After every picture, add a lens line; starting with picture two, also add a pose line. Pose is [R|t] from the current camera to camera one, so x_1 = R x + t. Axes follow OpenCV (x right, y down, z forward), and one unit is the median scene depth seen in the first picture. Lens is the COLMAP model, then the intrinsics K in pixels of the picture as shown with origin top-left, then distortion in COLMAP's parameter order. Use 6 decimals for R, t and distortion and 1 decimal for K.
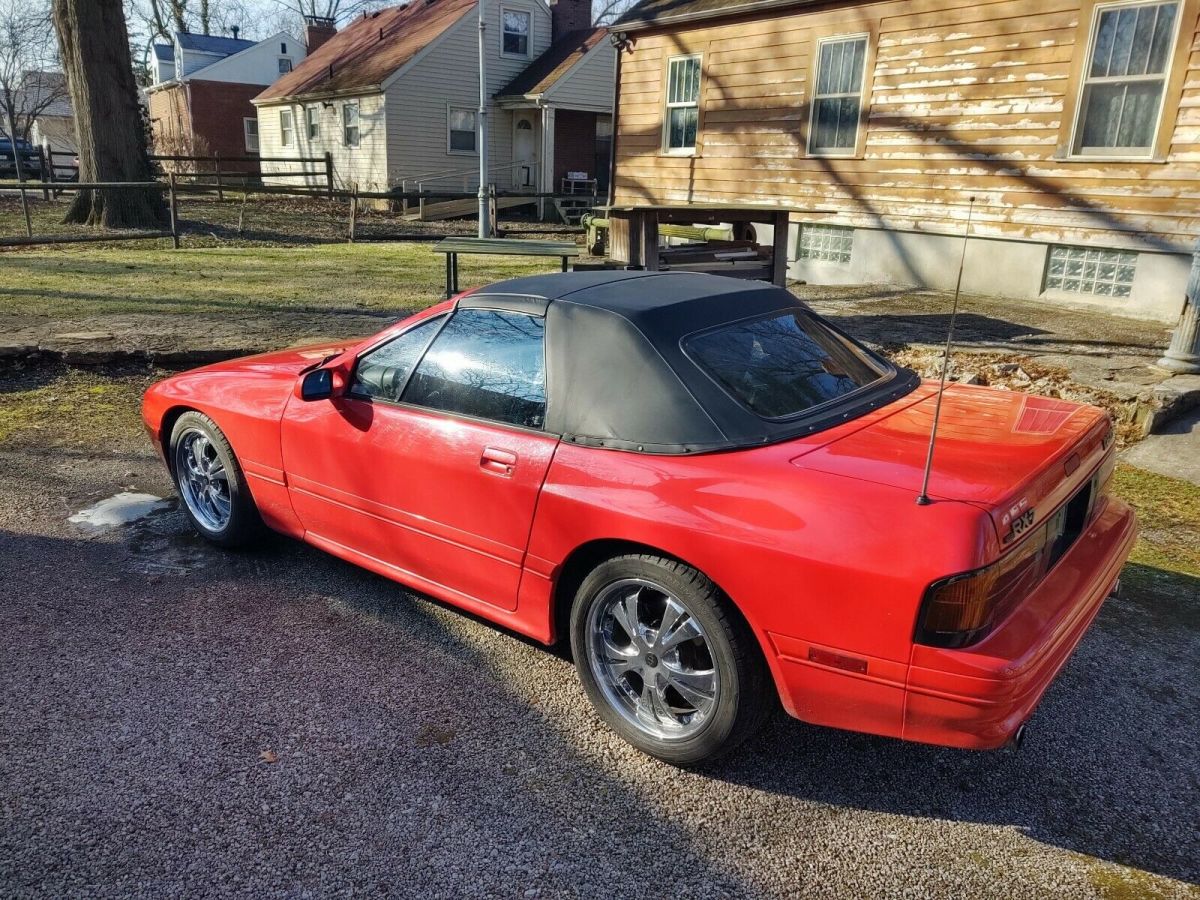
lens RADIAL K [[907.5, 0, 598.0], [0, 907.5, 487.1], [0, 0, 1]] dist [0.025888, -0.040828]
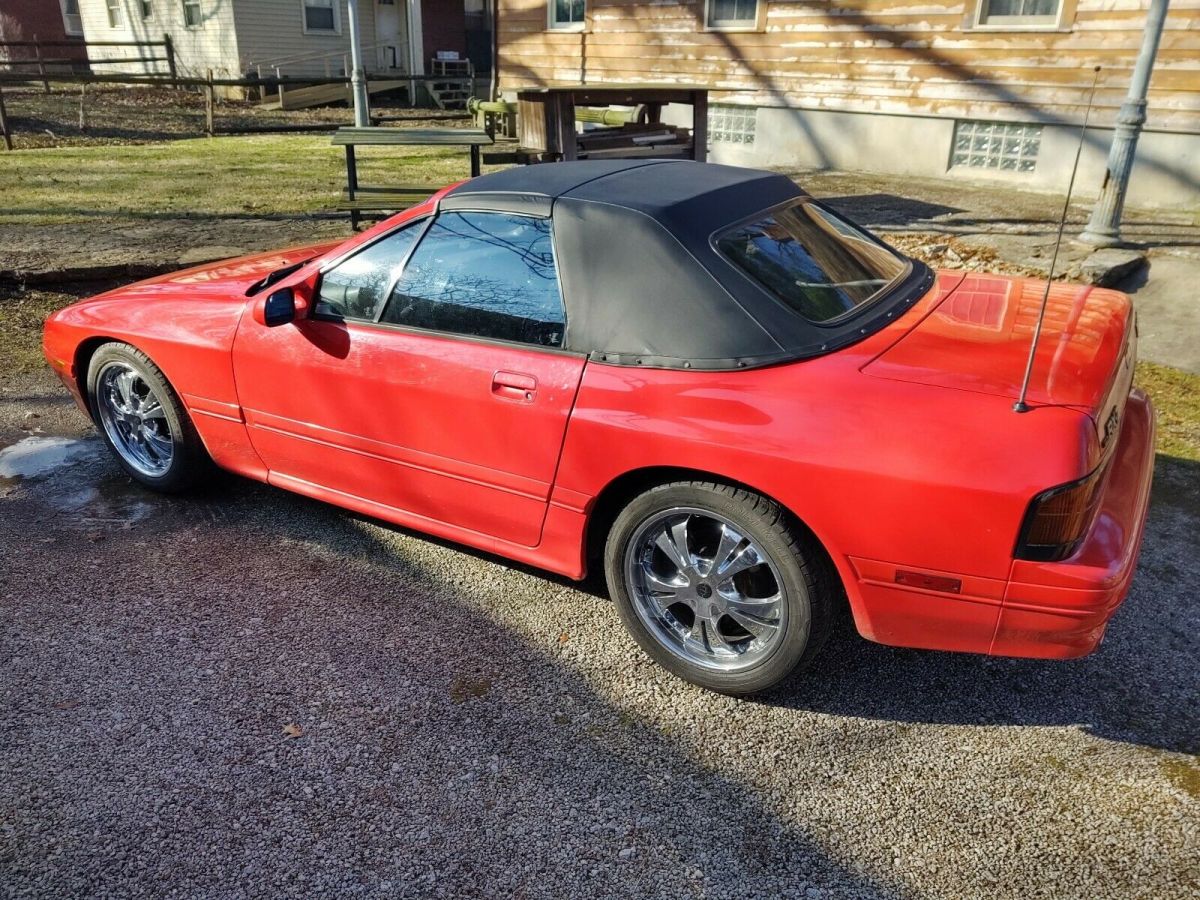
lens RADIAL K [[907.5, 0, 598.0], [0, 907.5, 487.1], [0, 0, 1]] dist [0.025888, -0.040828]
pose [[0.990609, -0.072552, 0.115890, -0.134735], [0.058958, 0.991415, 0.116705, -0.028408], [-0.123362, -0.108777, 0.986382, 0.088432]]
